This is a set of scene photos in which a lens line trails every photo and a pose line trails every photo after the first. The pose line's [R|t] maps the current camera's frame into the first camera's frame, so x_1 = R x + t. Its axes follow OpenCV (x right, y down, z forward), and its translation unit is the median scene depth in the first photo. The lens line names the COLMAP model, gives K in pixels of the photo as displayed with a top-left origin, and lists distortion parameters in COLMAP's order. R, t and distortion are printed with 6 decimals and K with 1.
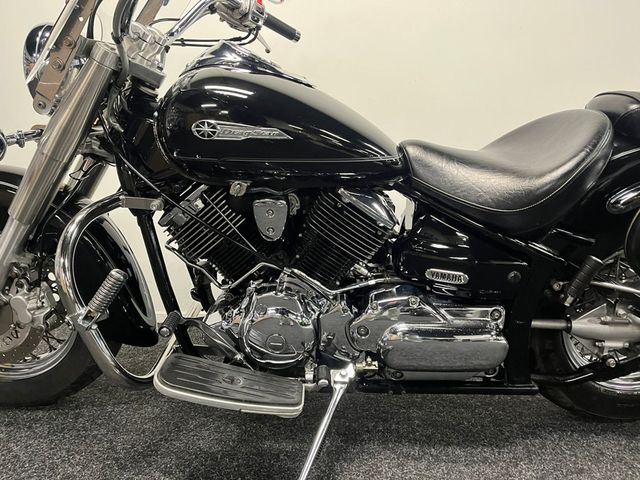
lens RADIAL K [[481.9, 0, 323.6], [0, 481.9, 238.6], [0, 0, 1]] dist [0.064567, -0.087693]
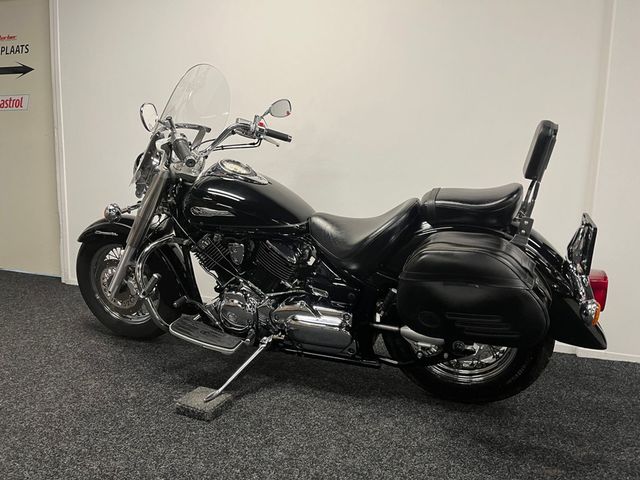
lens RADIAL K [[480.1, 0, 320.6], [0, 480.1, 235.9], [0, 0, 1]] dist [0.077312, -0.102398]
pose [[0.938181, 0.059912, -0.340921, 0.816025], [-0.062360, 0.998047, 0.003786, -0.132180], [0.340482, 0.017708, 0.940084, -0.651311]]
